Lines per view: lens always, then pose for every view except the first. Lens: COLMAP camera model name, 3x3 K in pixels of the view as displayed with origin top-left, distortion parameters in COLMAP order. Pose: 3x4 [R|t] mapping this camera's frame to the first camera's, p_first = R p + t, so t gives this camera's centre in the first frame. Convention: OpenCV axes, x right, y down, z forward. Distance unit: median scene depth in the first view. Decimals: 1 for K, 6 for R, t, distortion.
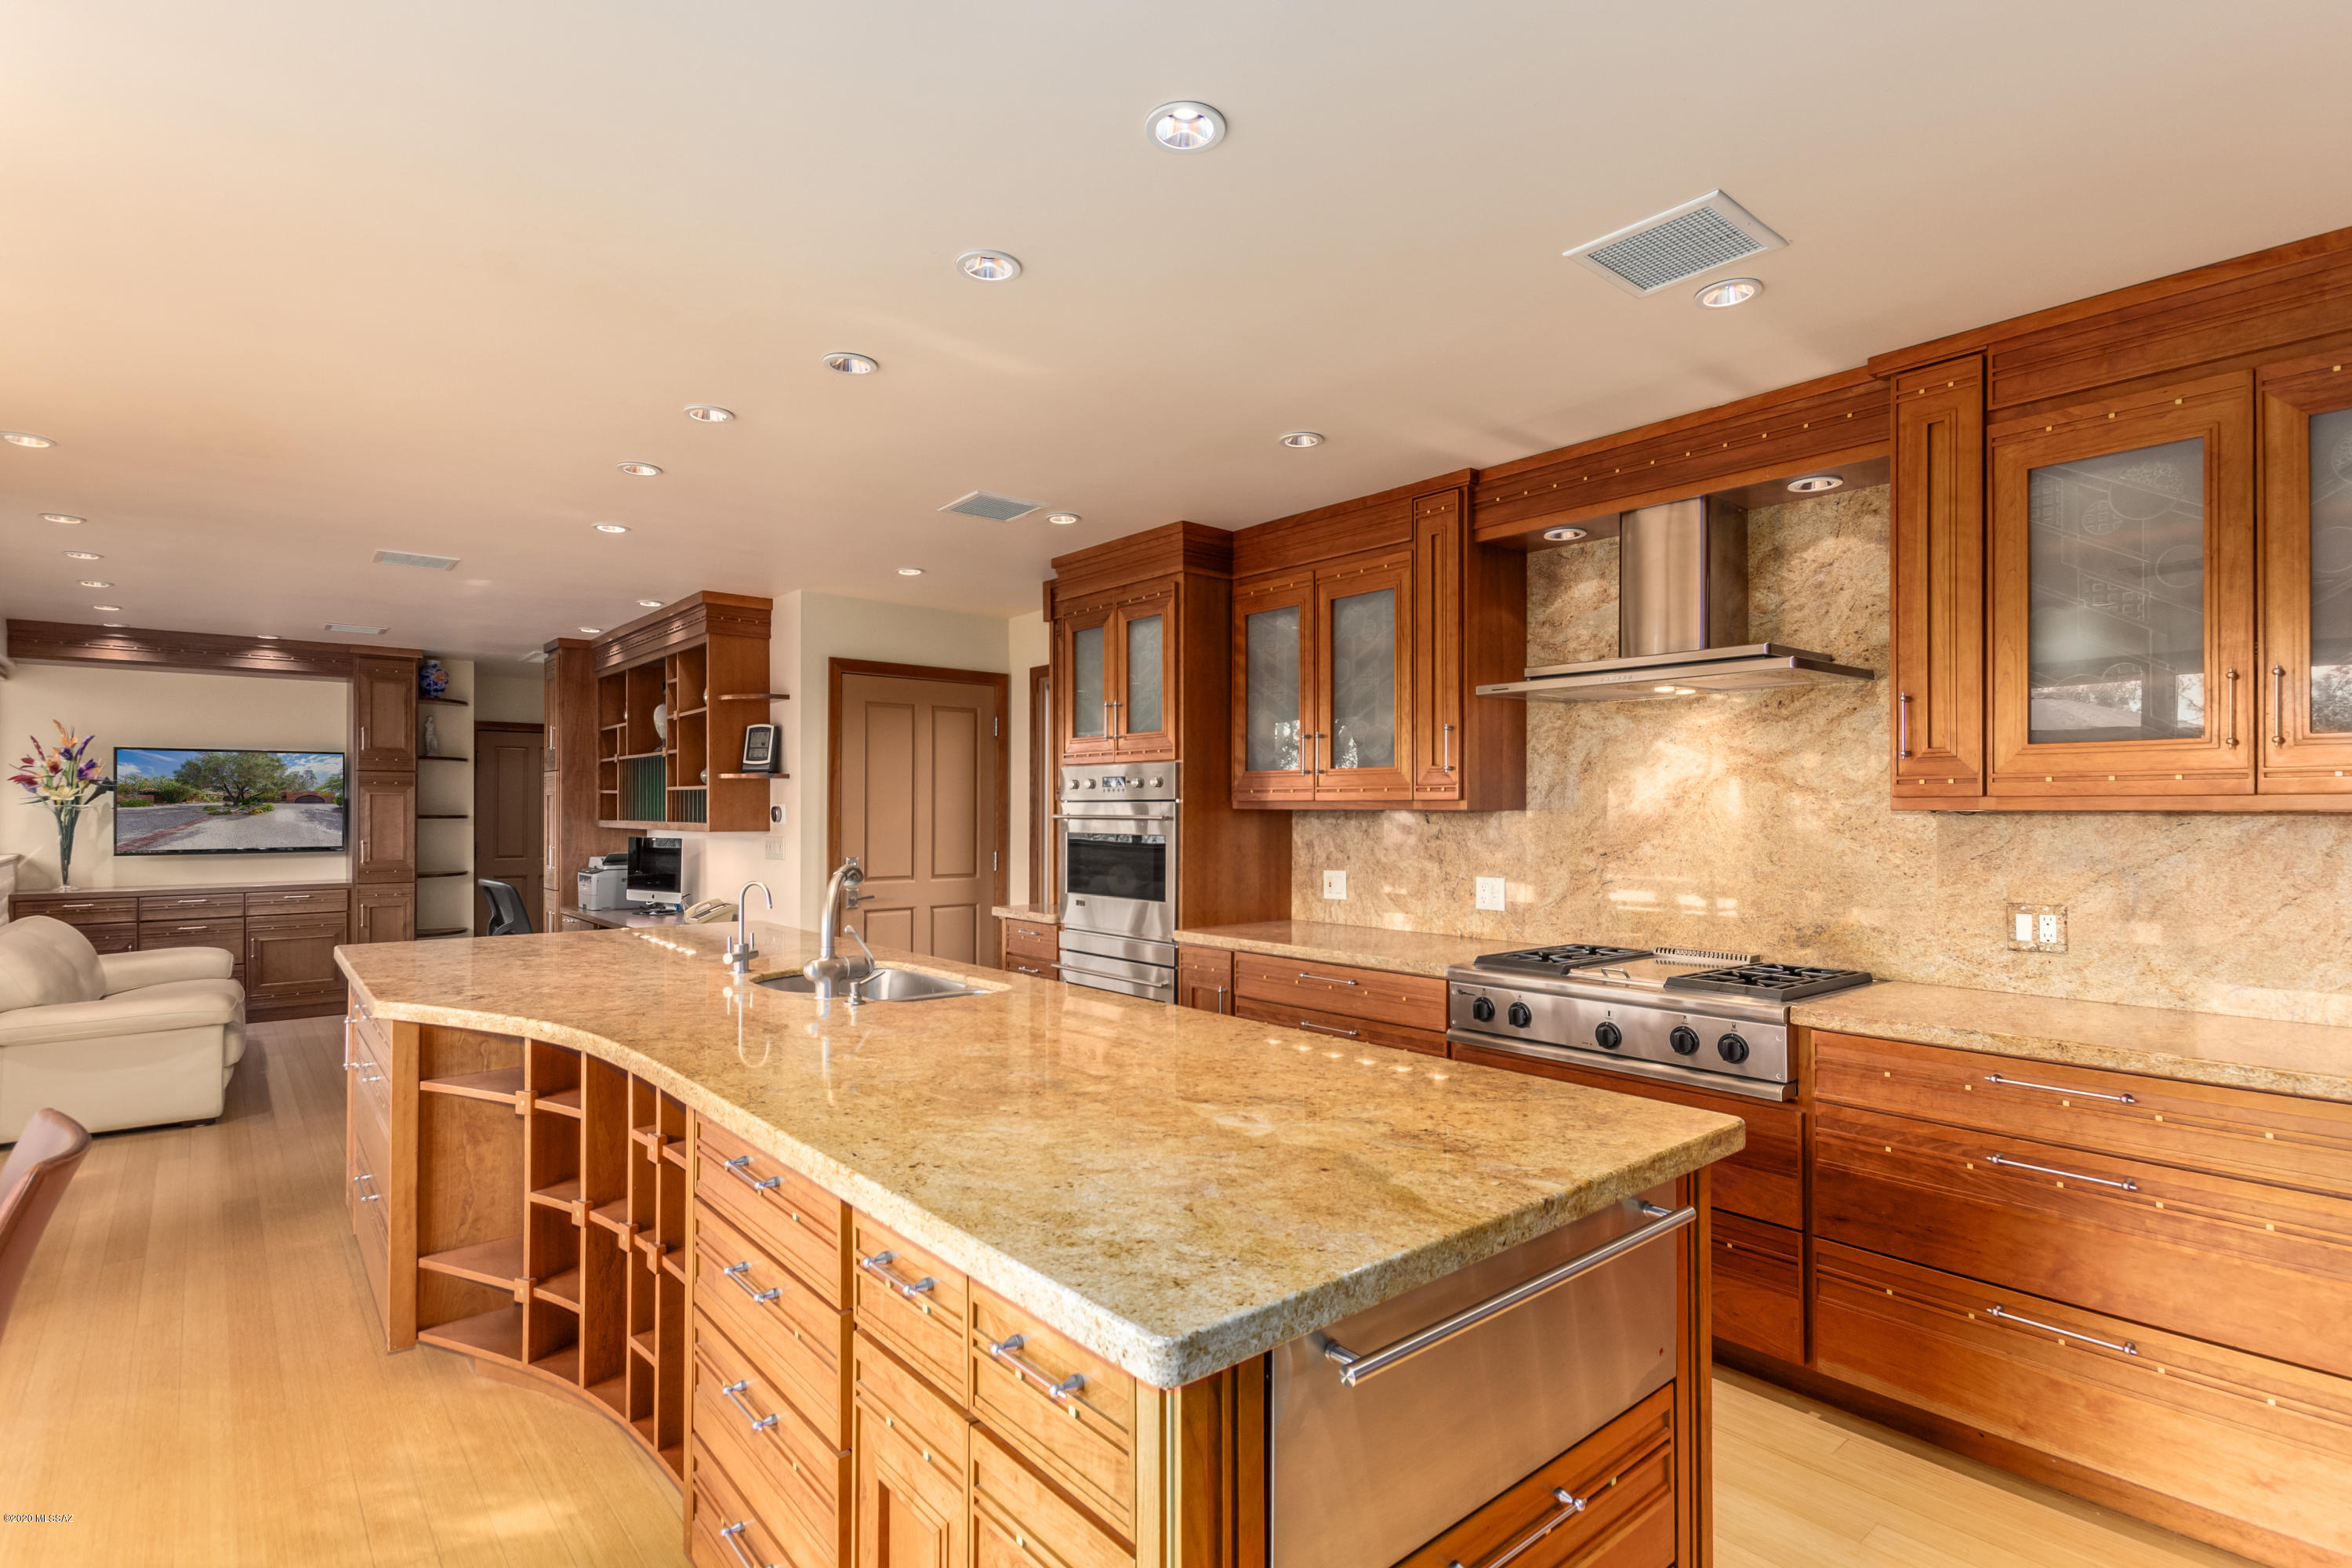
lens RADIAL K [[1147.5, 0, 1188.6], [0, 1147.5, 793.5], [0, 0, 1]] dist [0.010117, -0.003387]
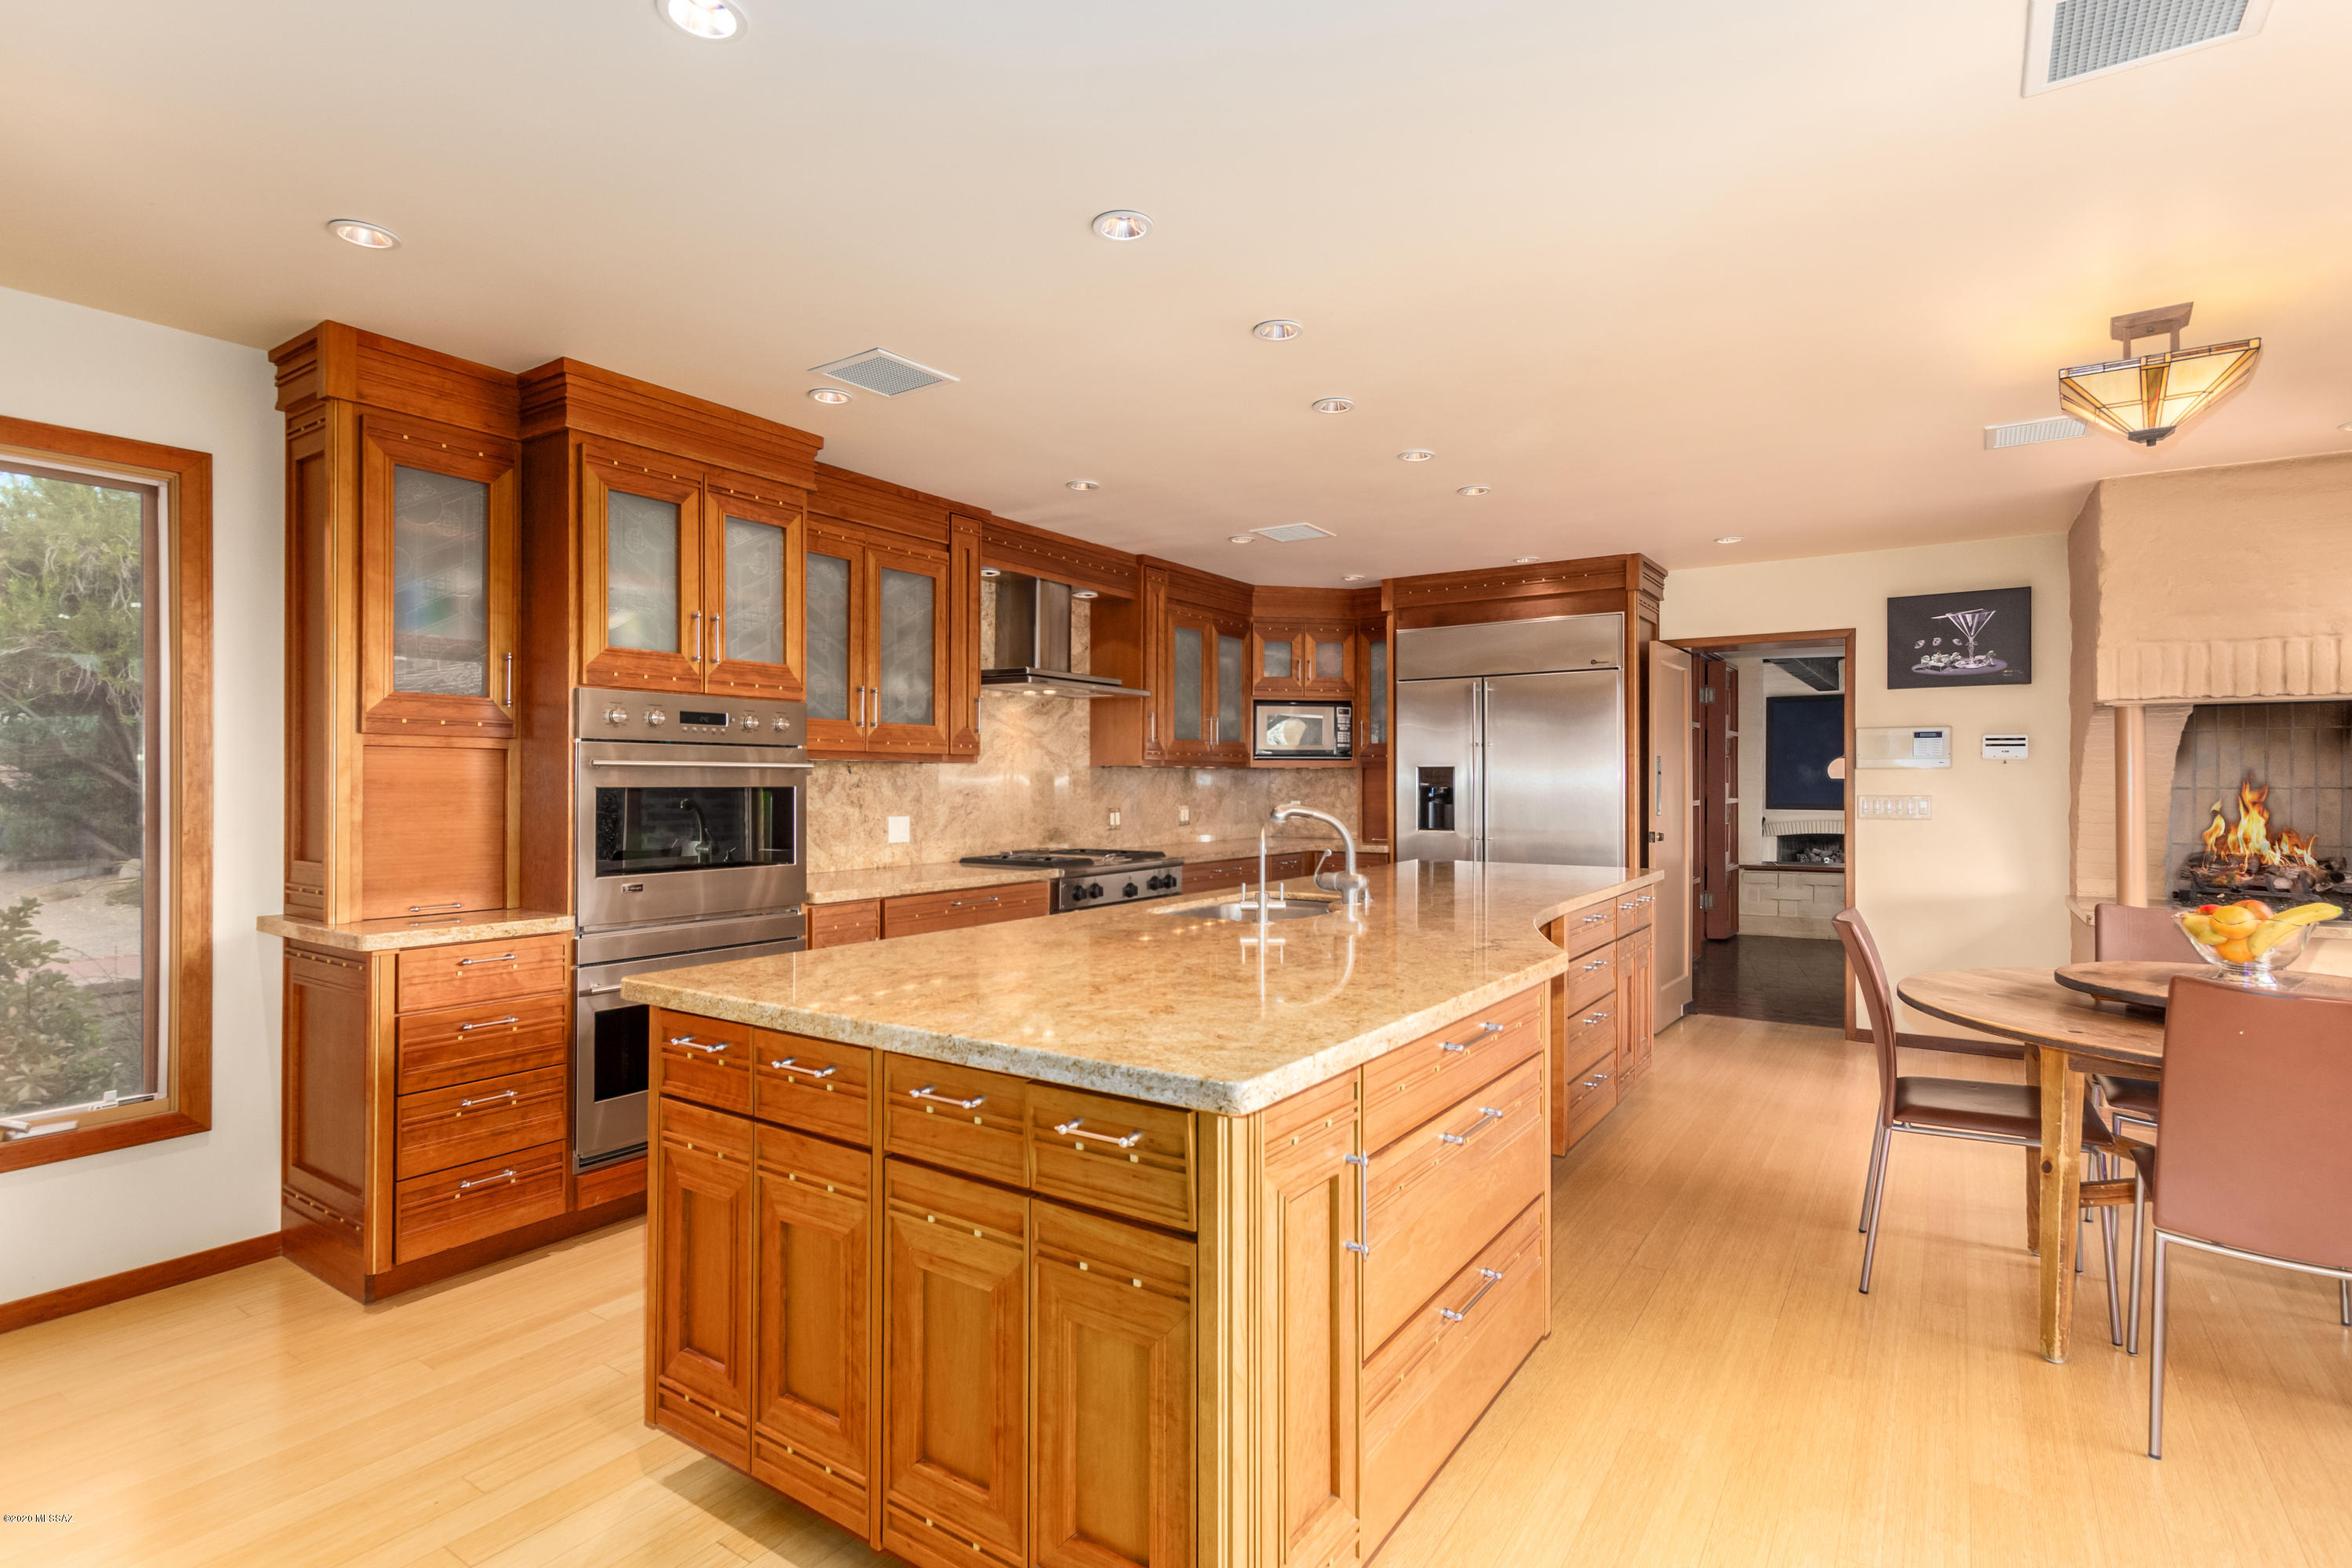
lens RADIAL K [[1147.5, 0, 1167.9], [0, 1147.5, 780.3], [0, 0, 1]] dist [0.010117, -0.003387]
pose [[-0.267341, -0.001943, 0.963600, -1.019183], [-0.017837, 0.999837, -0.002933, 0.032155], [-0.963437, -0.017972, -0.267332, 1.053315]]
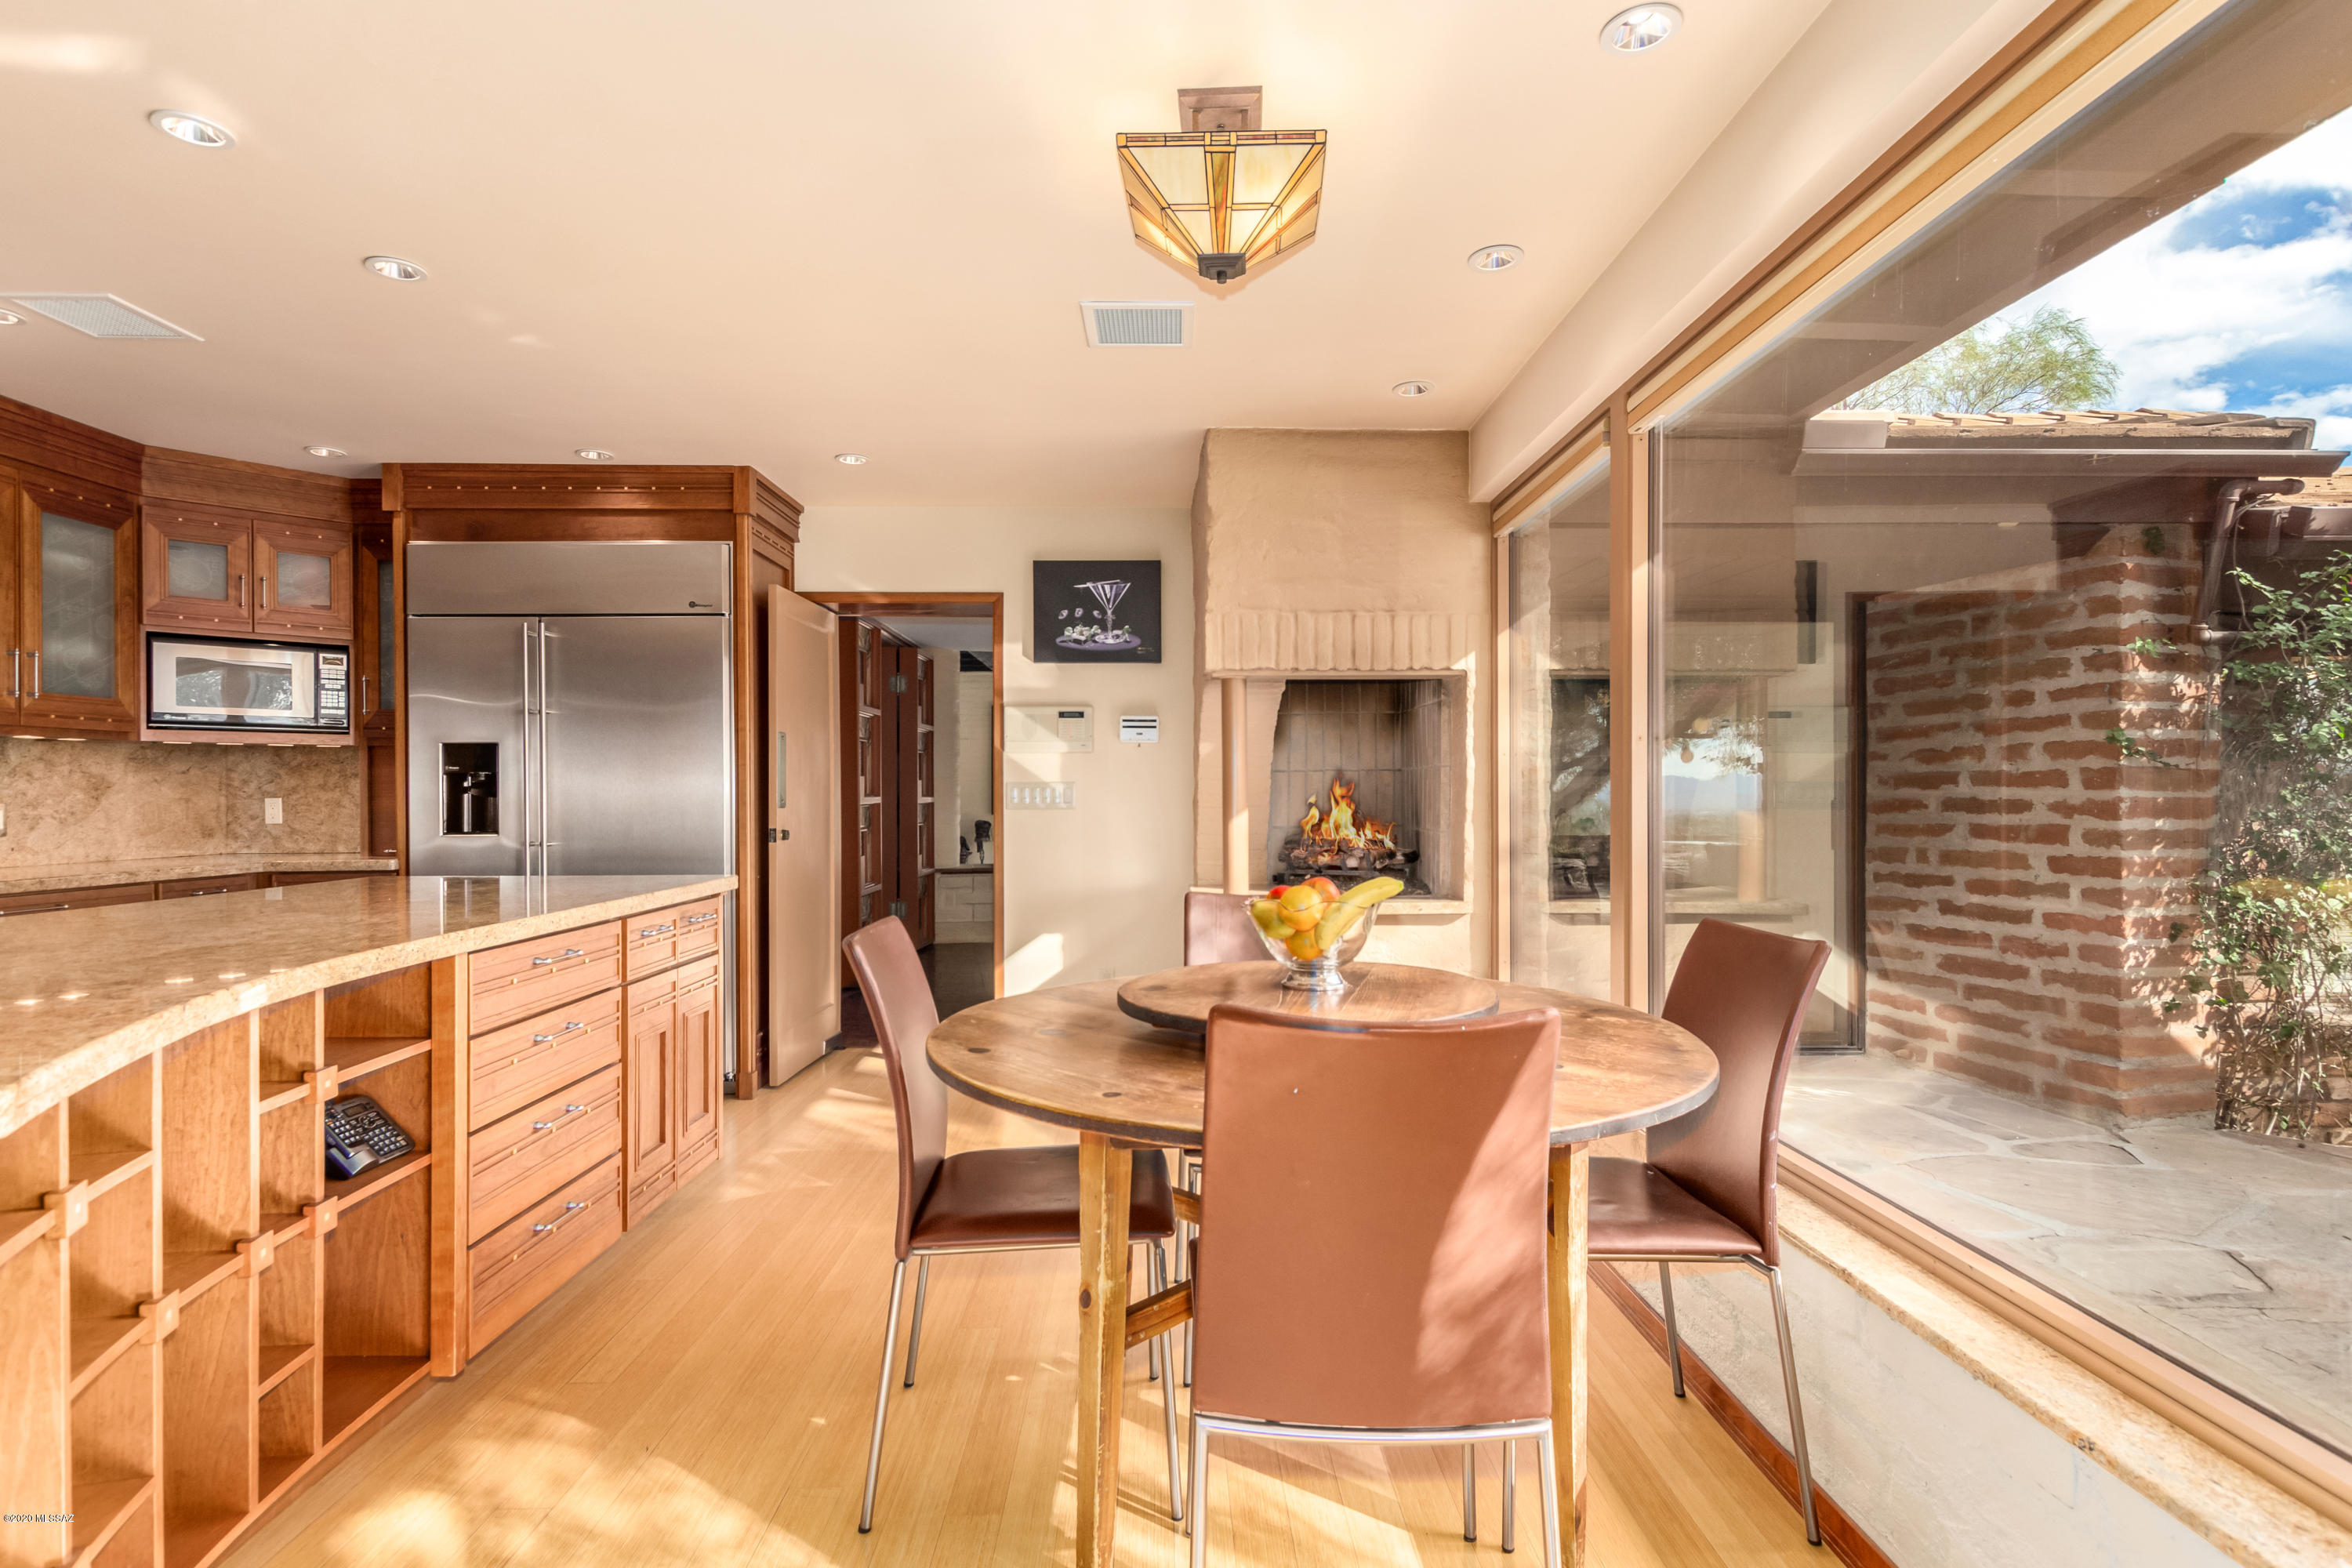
lens RADIAL K [[1147.5, 0, 1182.8], [0, 1147.5, 802.9], [0, 0, 1]] dist [0.010117, -0.003387]
pose [[-0.775683, -0.004380, 0.631108, -0.817987], [-0.009969, 0.999936, -0.005313, 0.058401], [-0.631044, -0.010413, -0.775677, 0.703466]]
